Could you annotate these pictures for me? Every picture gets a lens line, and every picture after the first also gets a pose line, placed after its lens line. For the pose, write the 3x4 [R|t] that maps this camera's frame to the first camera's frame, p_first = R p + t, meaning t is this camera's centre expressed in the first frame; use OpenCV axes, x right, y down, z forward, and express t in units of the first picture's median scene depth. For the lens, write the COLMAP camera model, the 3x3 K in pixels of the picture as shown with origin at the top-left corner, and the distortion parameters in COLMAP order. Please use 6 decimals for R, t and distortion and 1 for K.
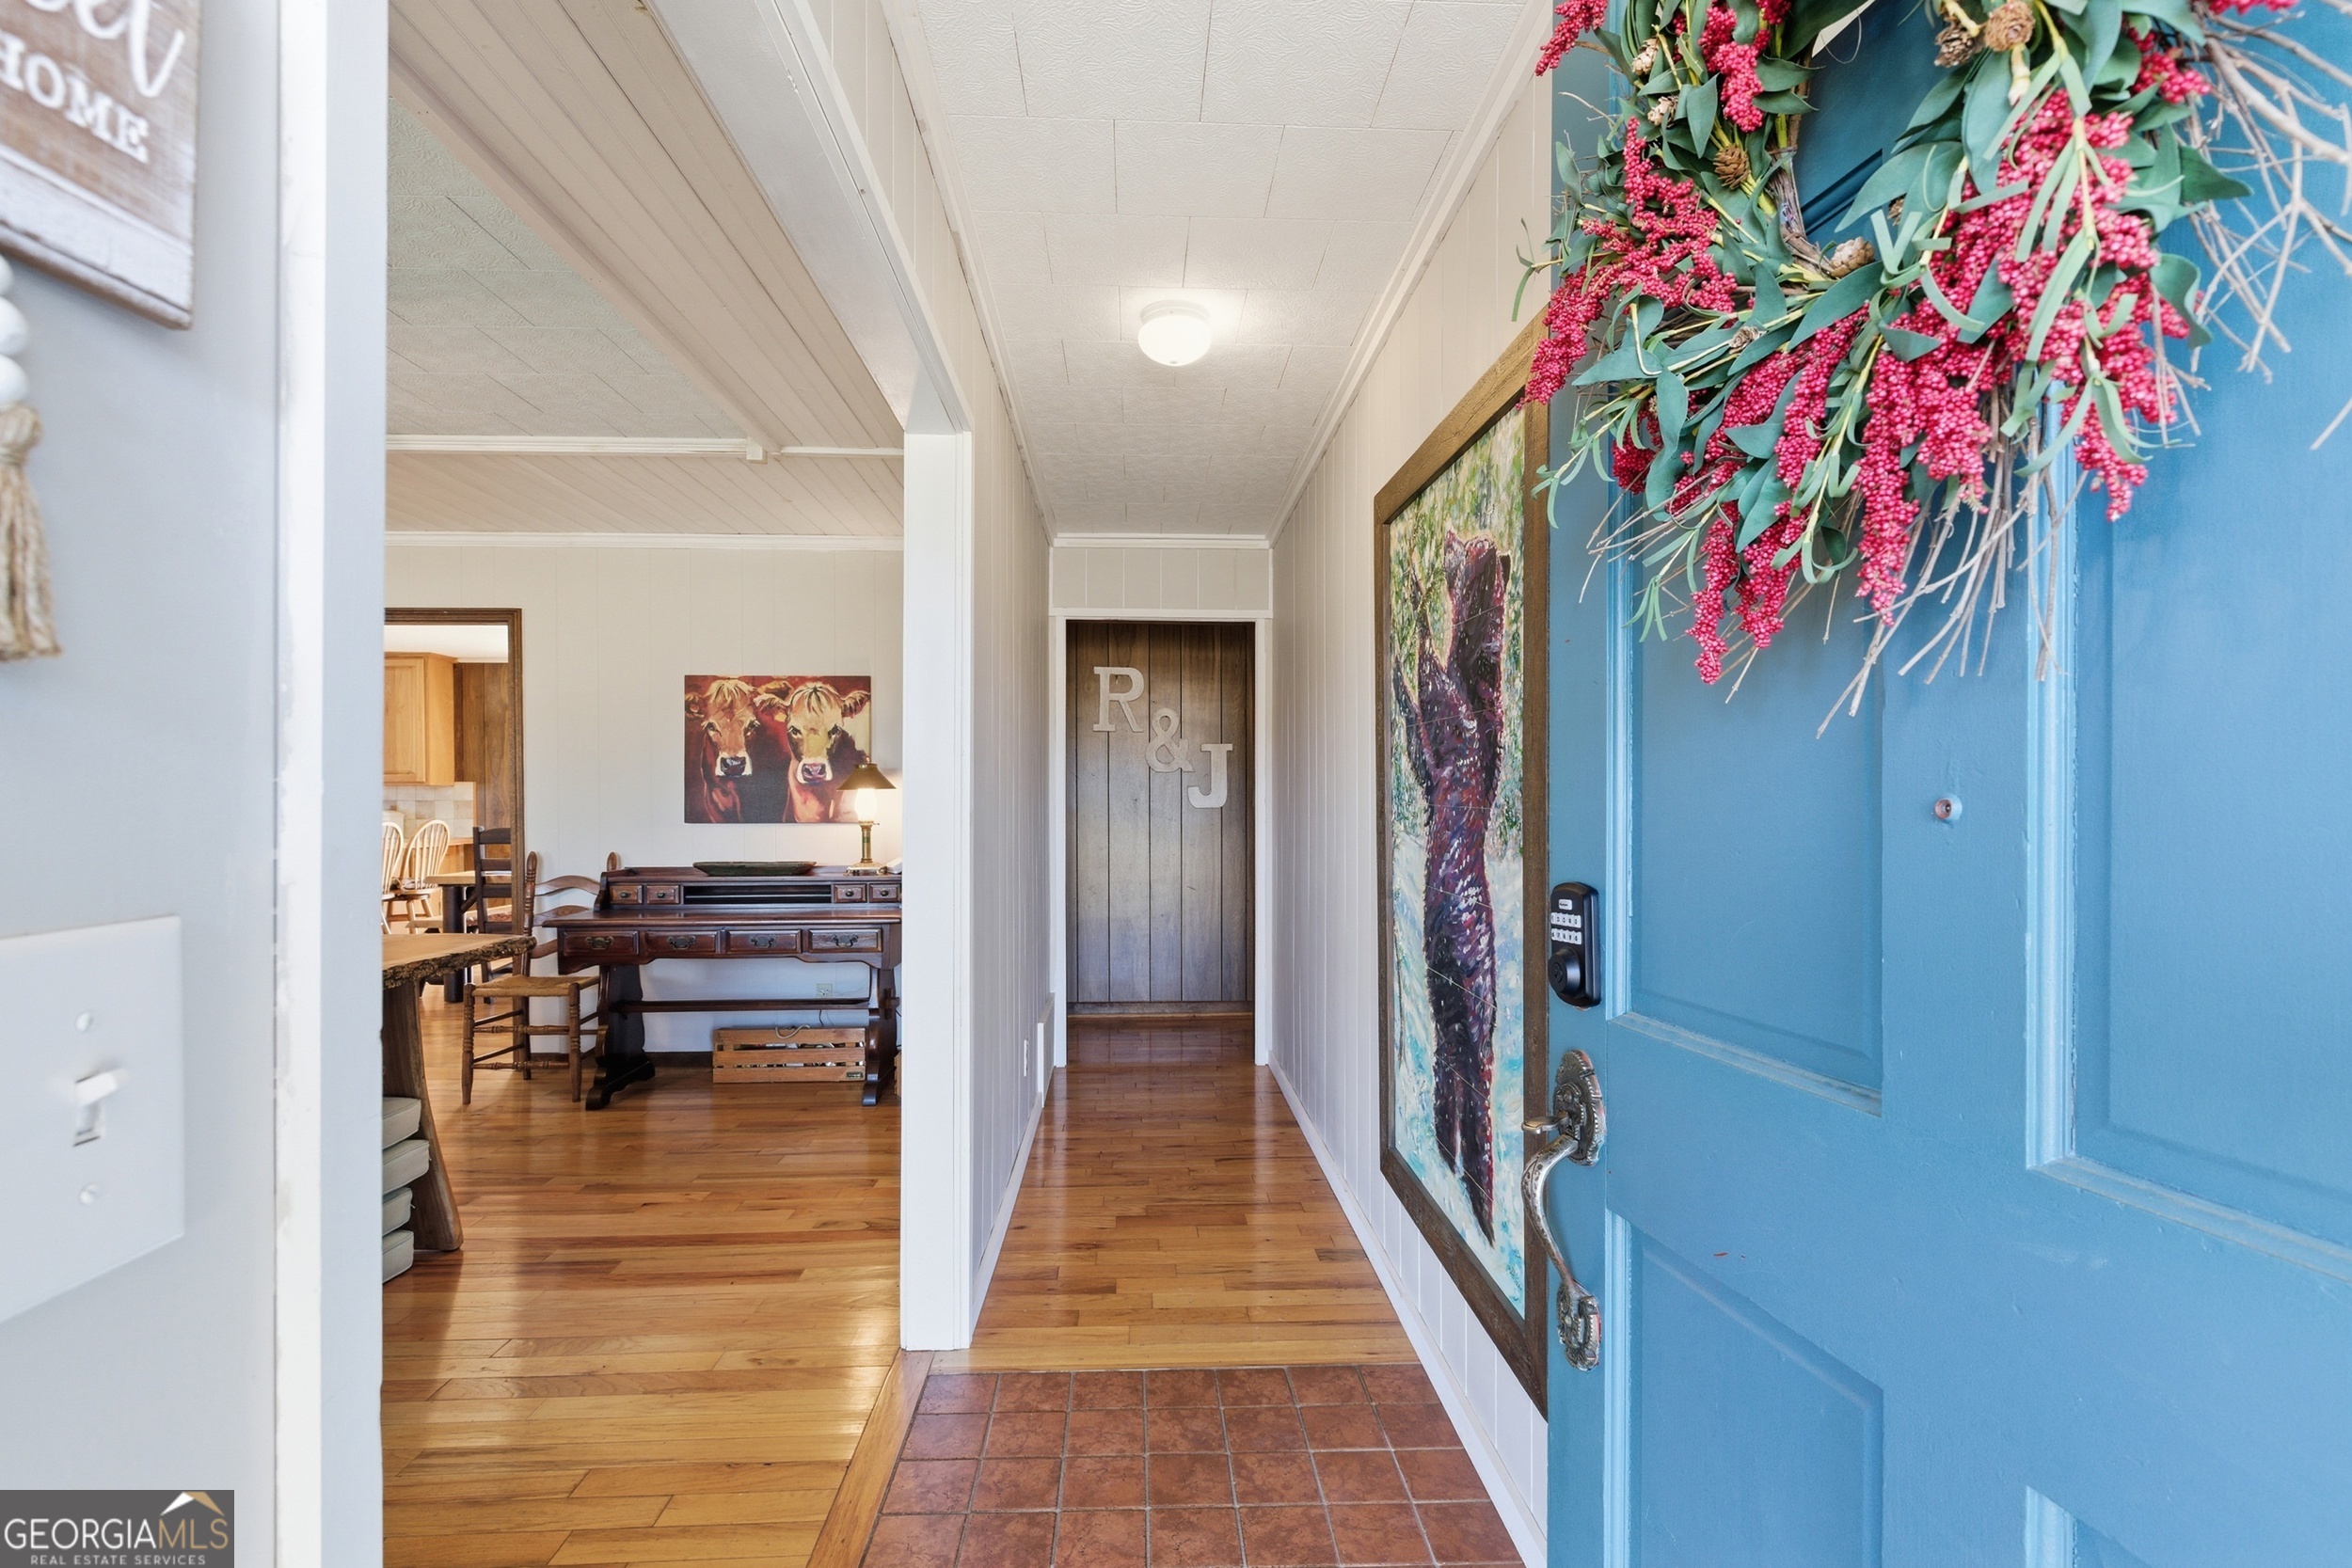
lens RADIAL K [[1074.8, 0, 1184.2], [0, 1074.8, 811.9], [0, 0, 1]] dist [-0.004696, 0.000146]
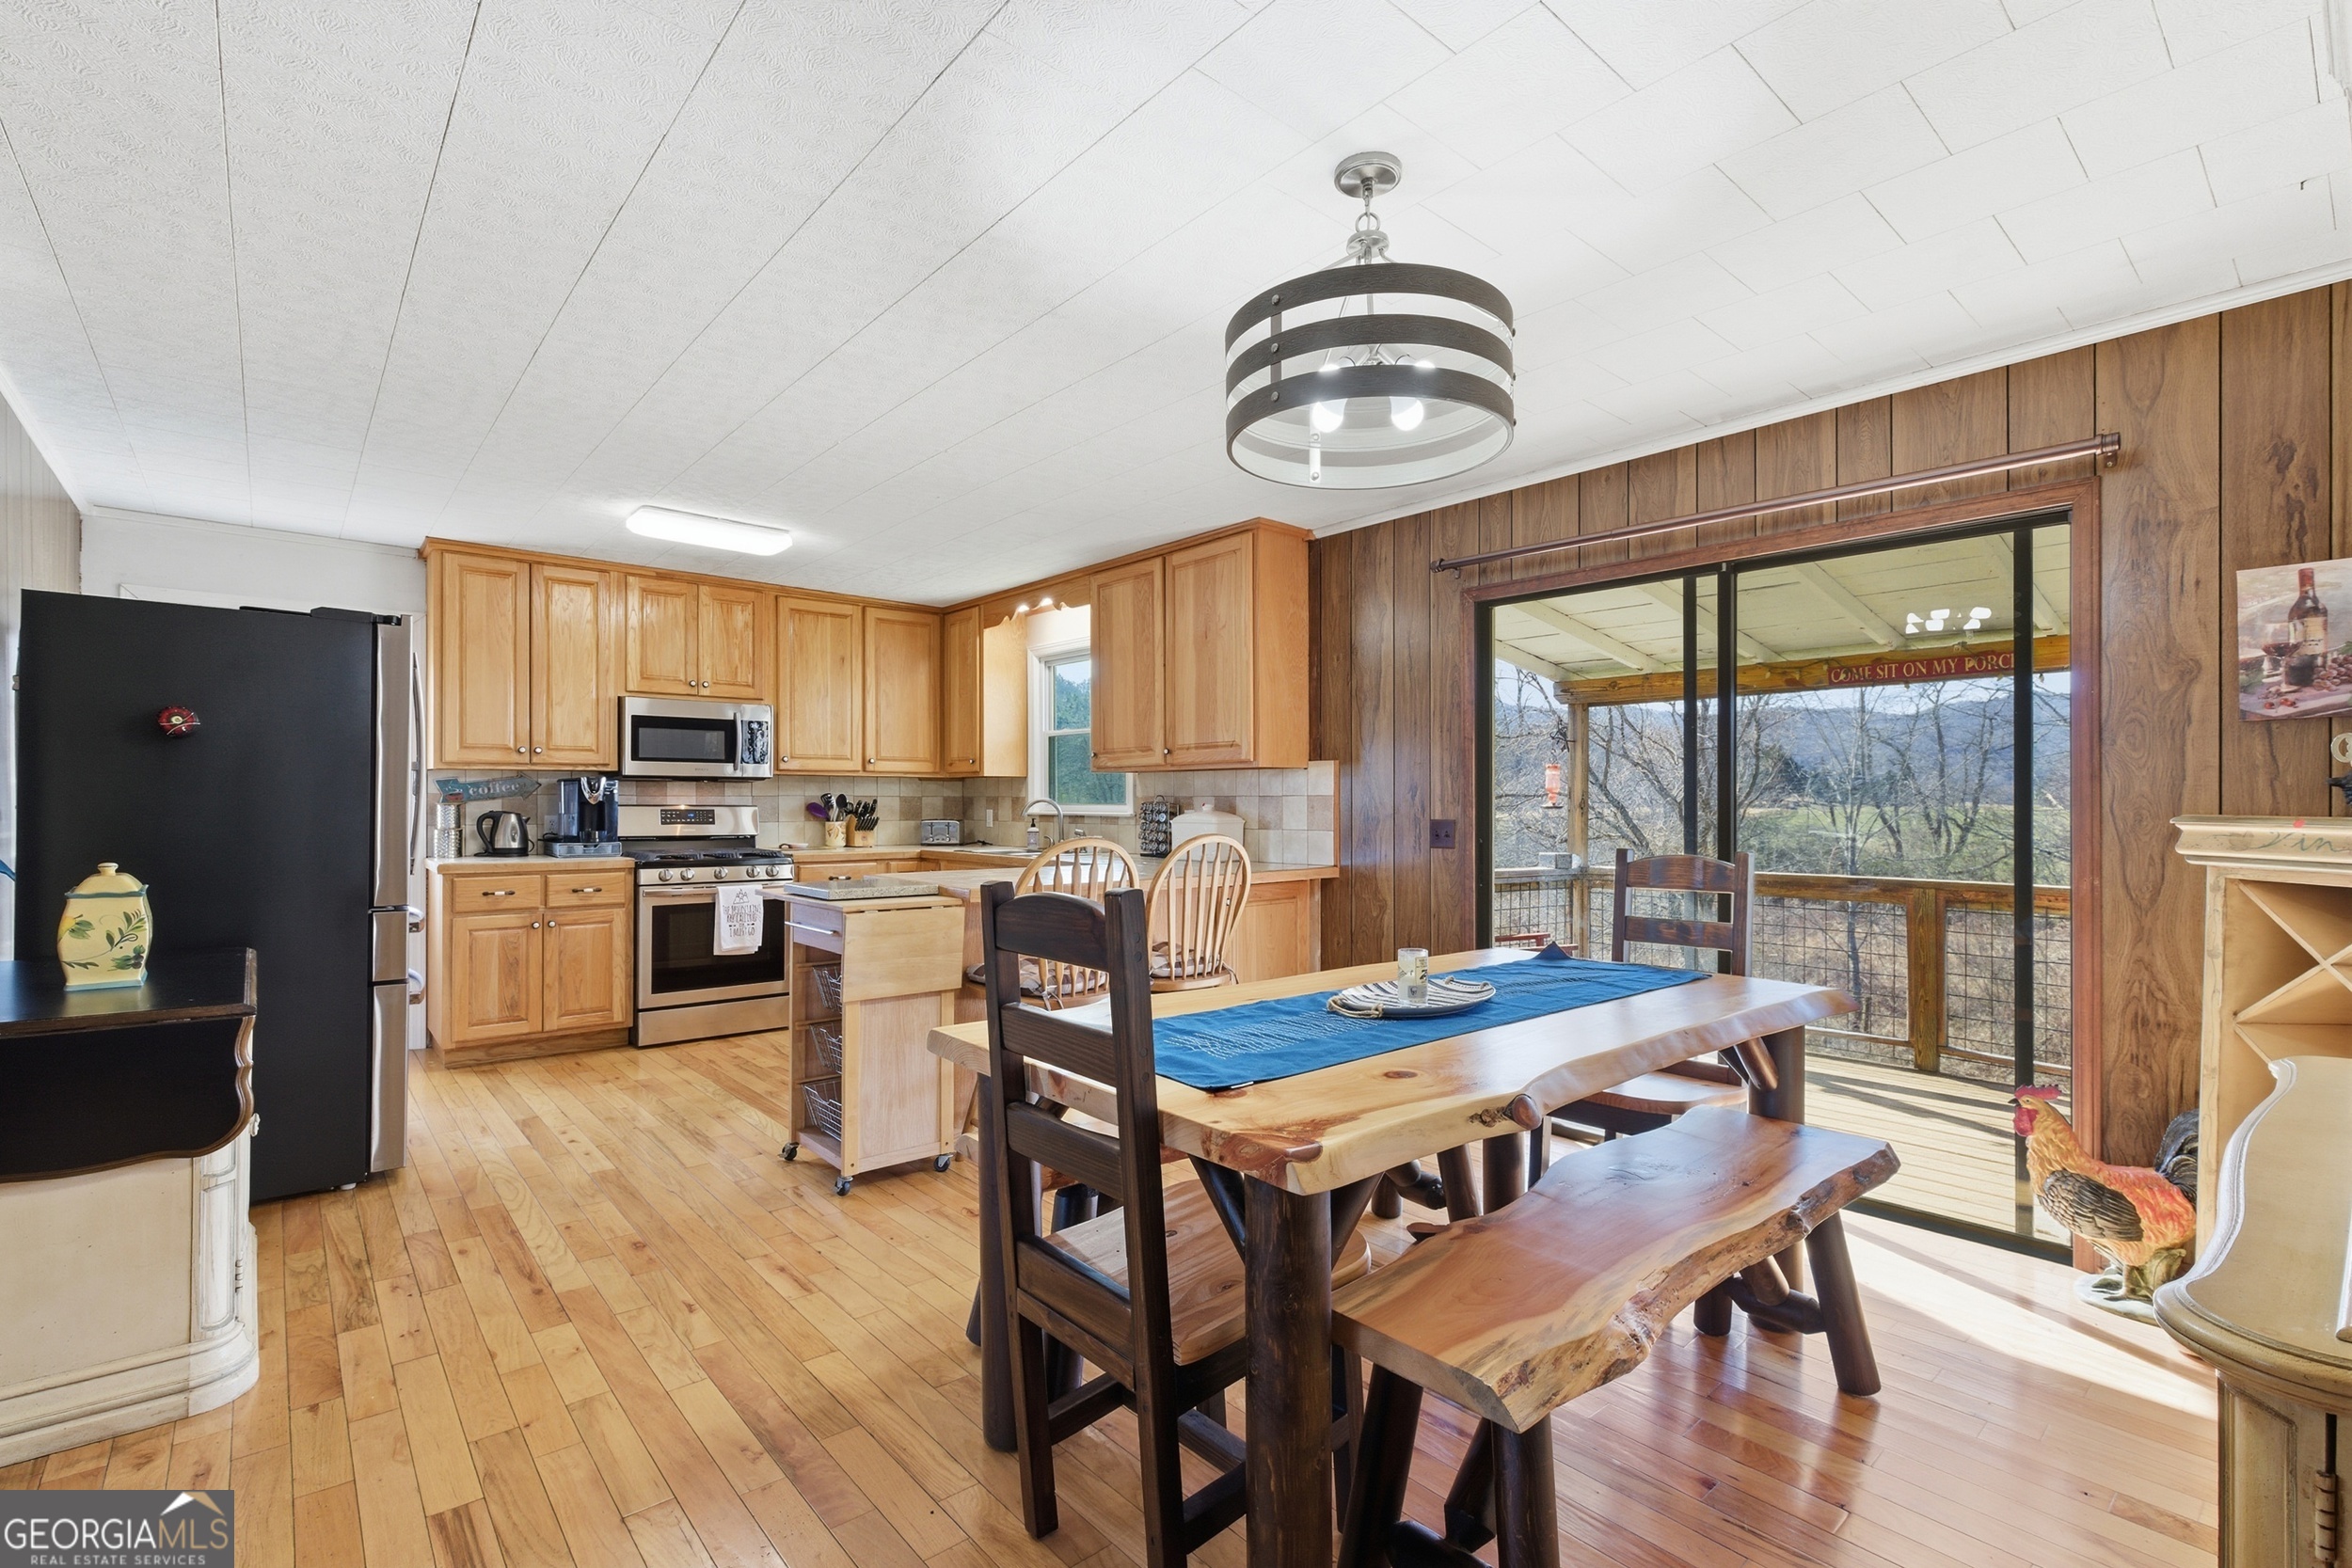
lens RADIAL K [[1074.8, 0, 1170.9], [0, 1074.8, 795.8], [0, 0, 1]] dist [-0.004696, 0.000146]
pose [[0.611220, -0.001265, -0.791460, -0.569549], [-0.012961, 0.999849, -0.011608, -0.006562], [0.791354, 0.017353, 0.611111, 1.188148]]
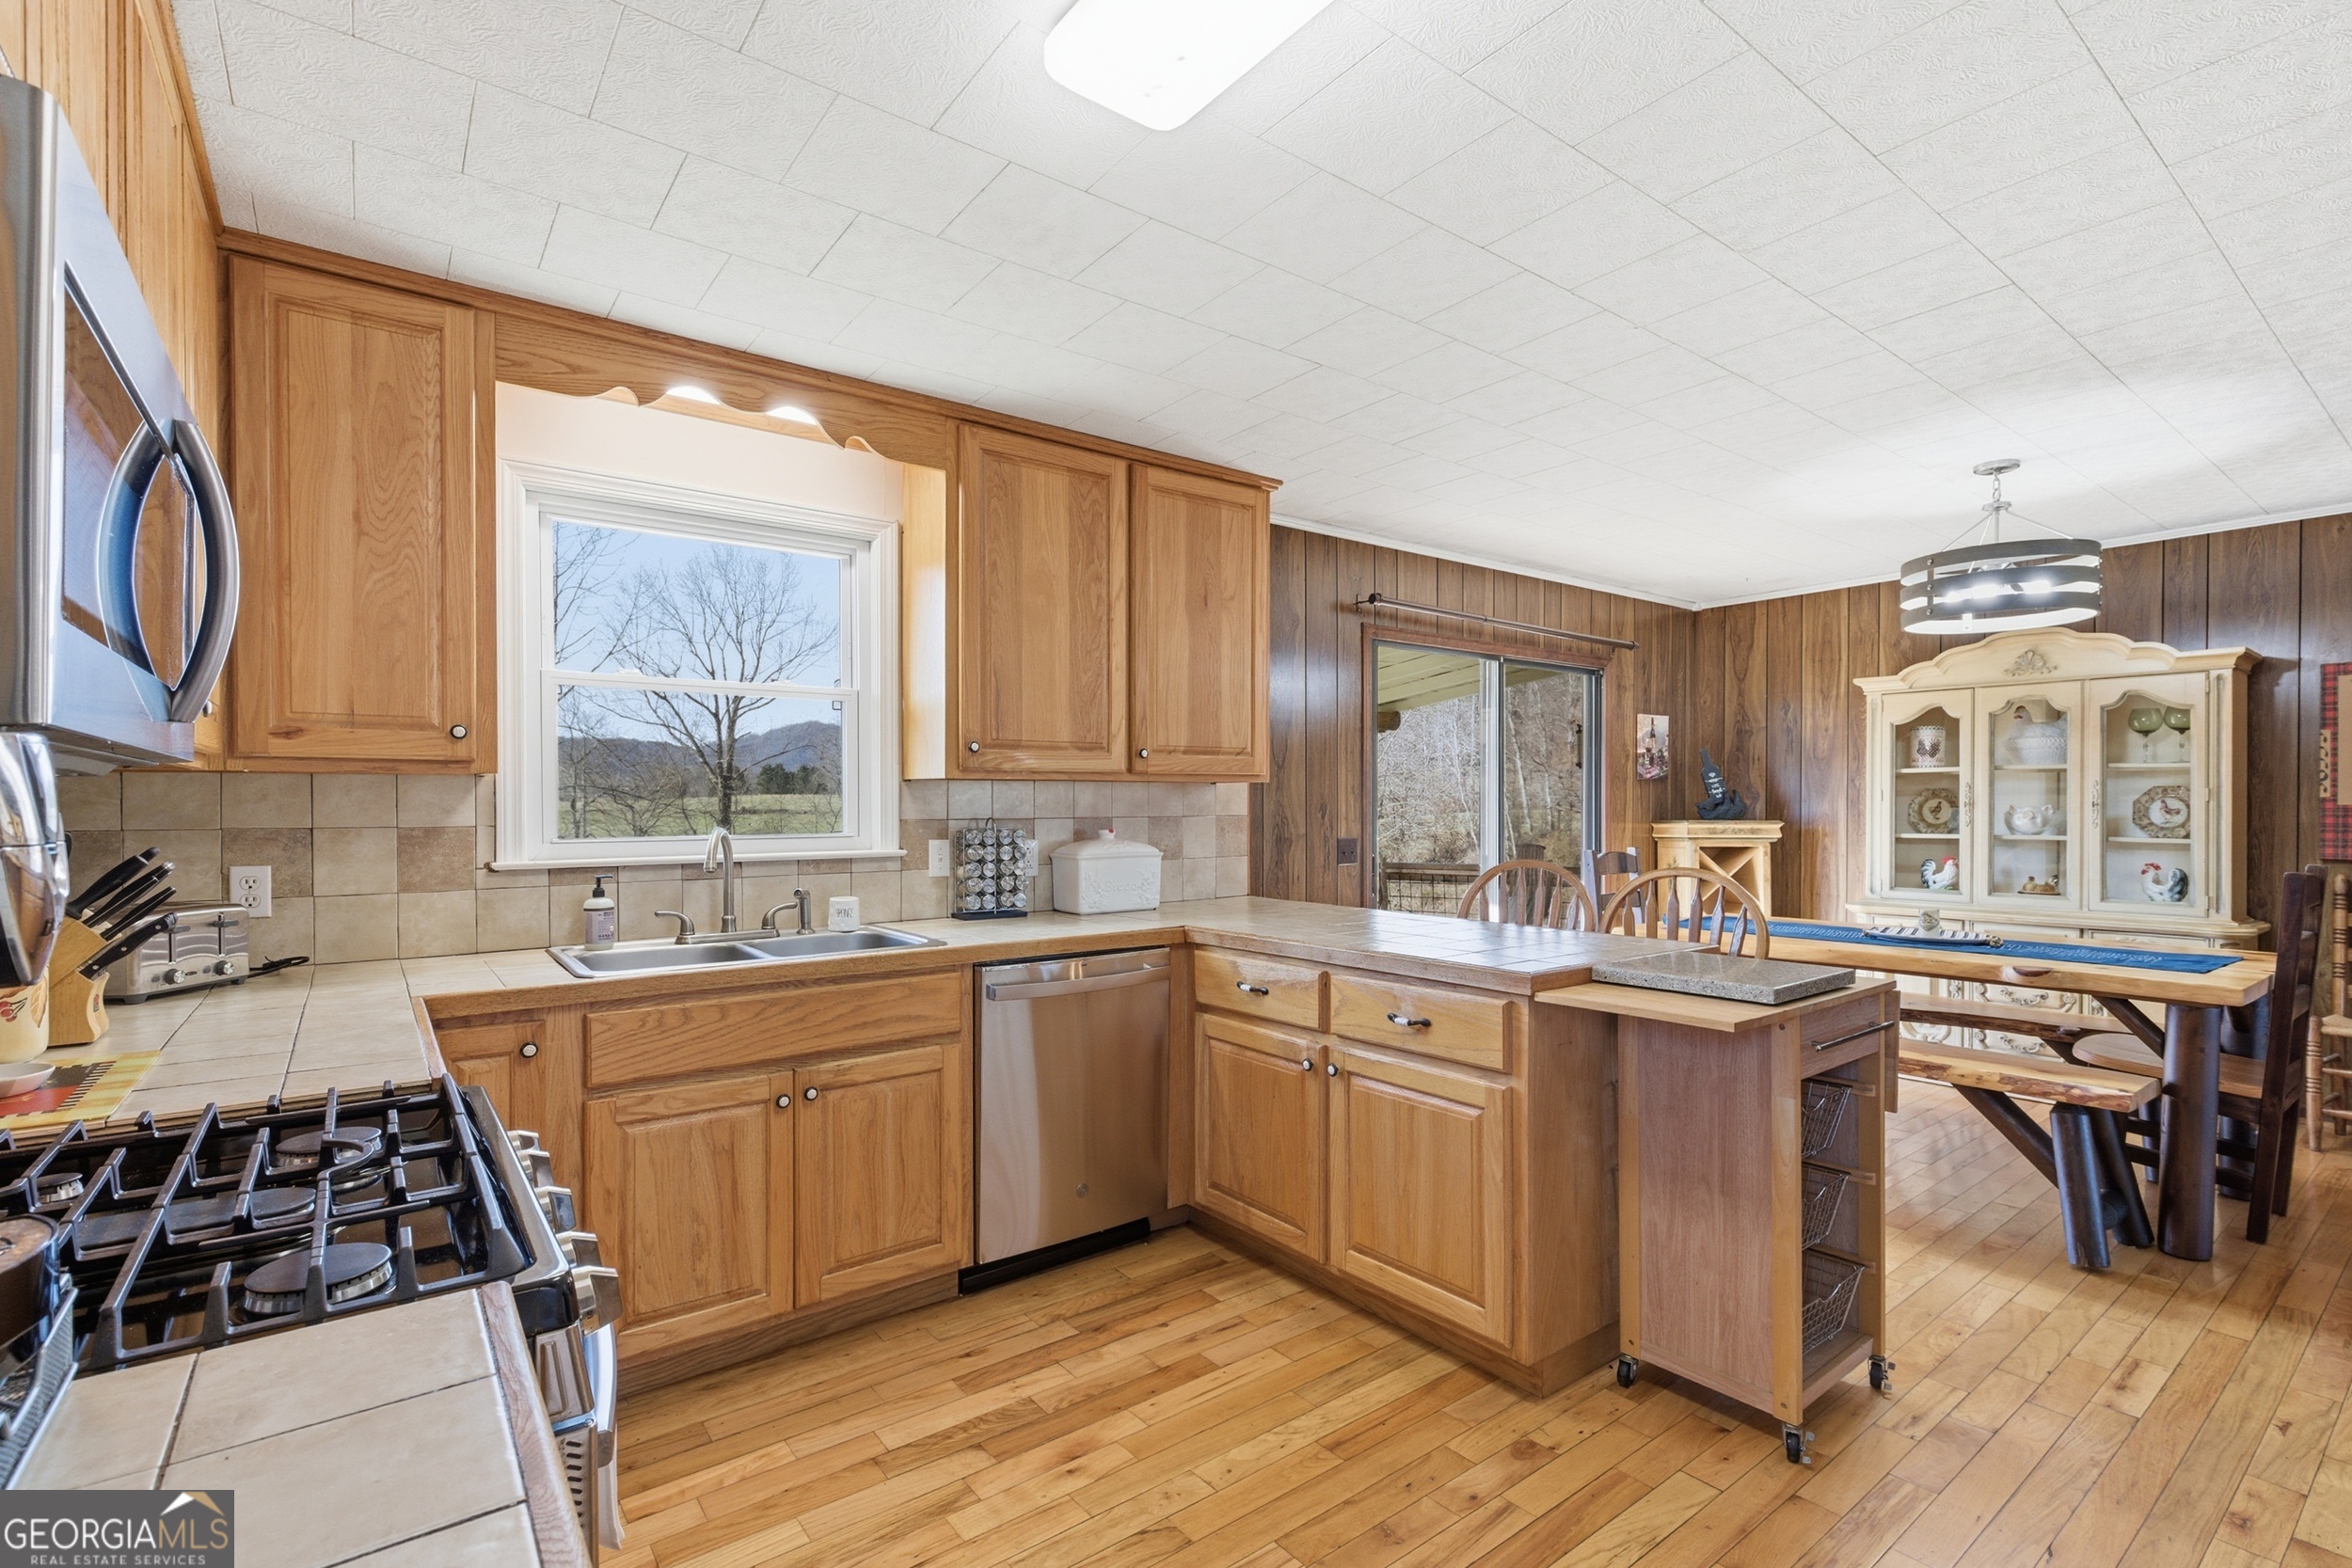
lens RADIAL K [[1074.8, 0, 1190.8], [0, 1074.8, 809.4], [0, 0, 1]] dist [-0.004696, 0.000146]
pose [[0.815285, -0.005502, 0.579034, -1.838771], [0.009800, 0.999943, -0.004296, -0.022102], [-0.578977, 0.009177, 0.815292, 1.227072]]
